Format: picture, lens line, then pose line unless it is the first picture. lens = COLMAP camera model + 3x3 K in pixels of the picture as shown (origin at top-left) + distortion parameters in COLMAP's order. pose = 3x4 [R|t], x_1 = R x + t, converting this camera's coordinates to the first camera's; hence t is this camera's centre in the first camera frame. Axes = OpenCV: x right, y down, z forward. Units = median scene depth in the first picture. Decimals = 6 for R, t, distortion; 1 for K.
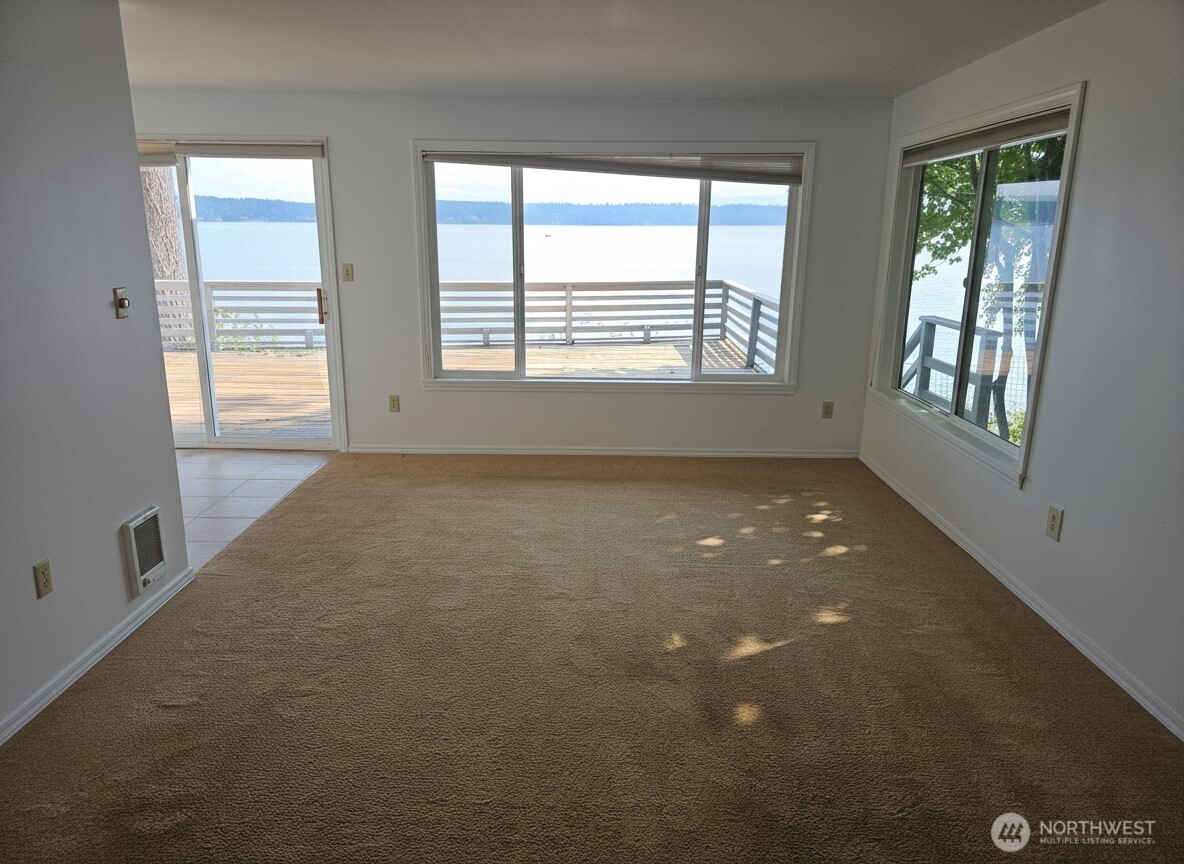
lens RADIAL K [[777.8, 0, 592.0], [0, 777.8, 432.0], [0, 0, 1]] dist [-0.003622, -0.000949]
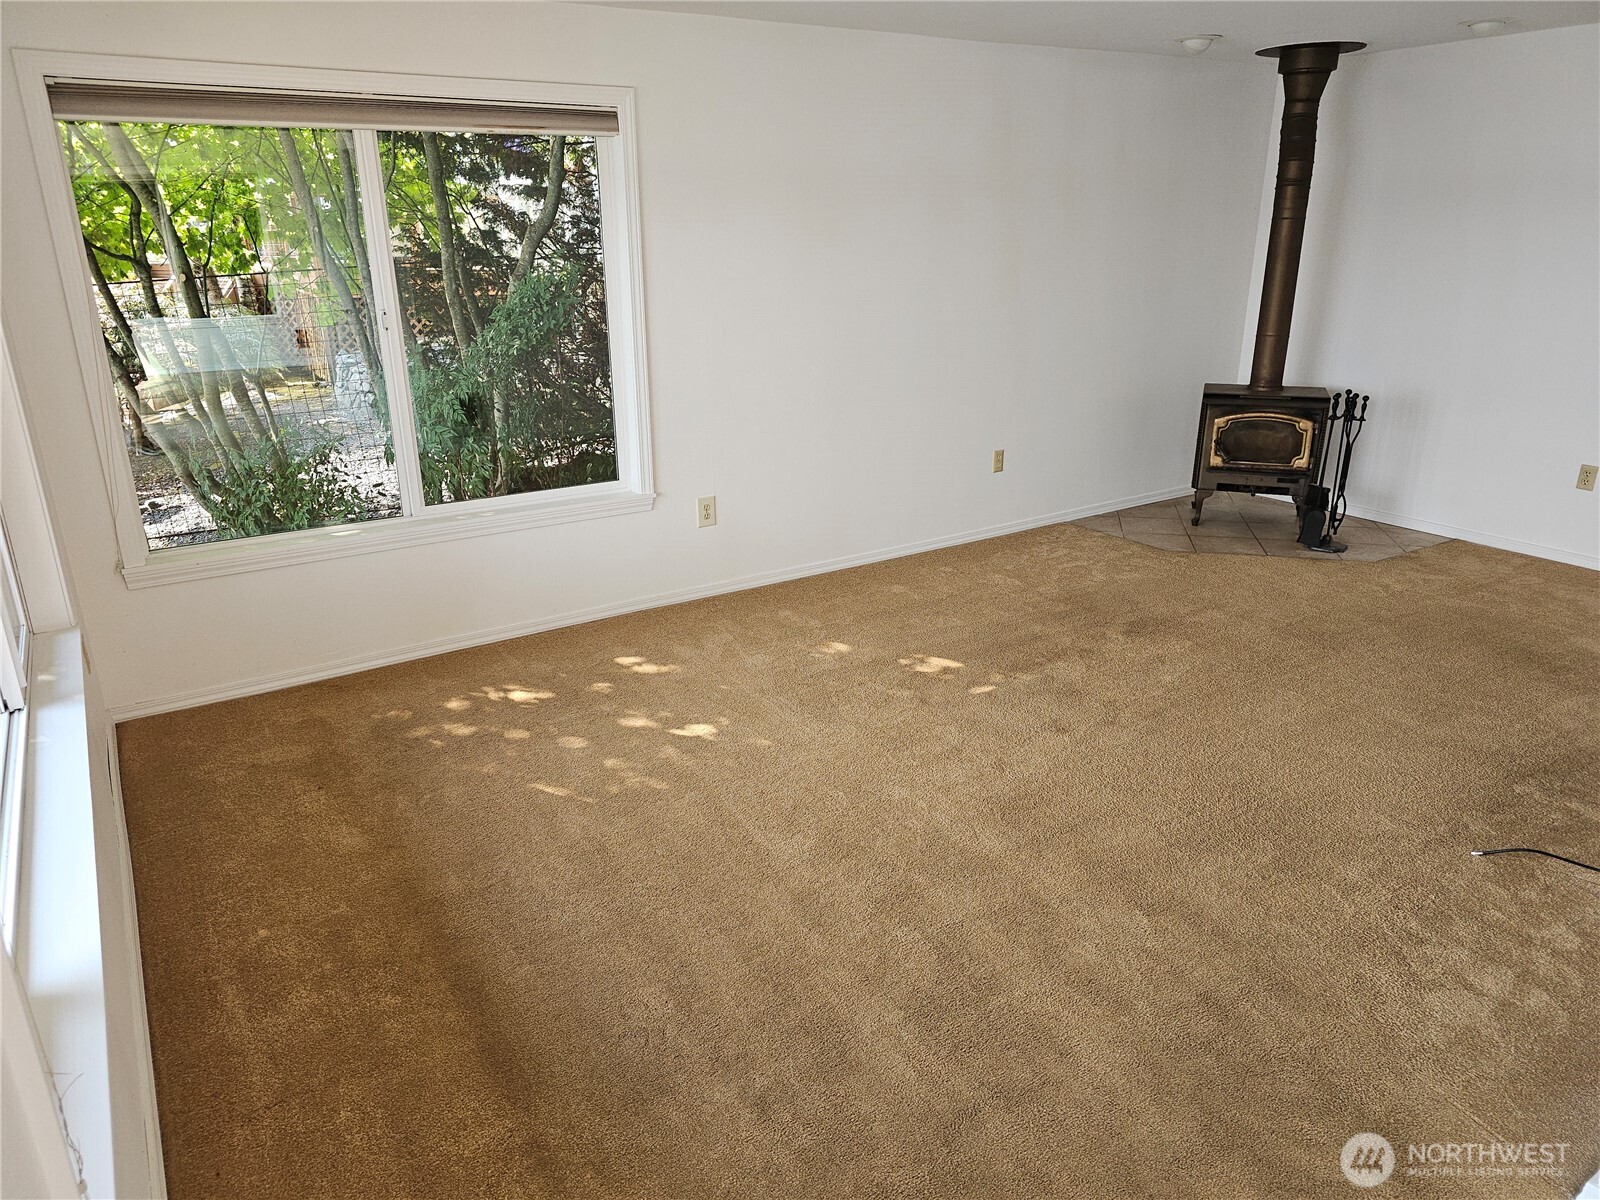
lens RADIAL K [[1111.0, 0, 796.9], [0, 1111.0, 573.8], [0, 0, 1]] dist [0.060294, -0.058594]
pose [[-0.555901, -0.262467, 0.788724, -0.580976], [0.213678, 0.871838, 0.440728, -0.364333], [-0.803316, 0.413534, -0.428572, 1.247600]]
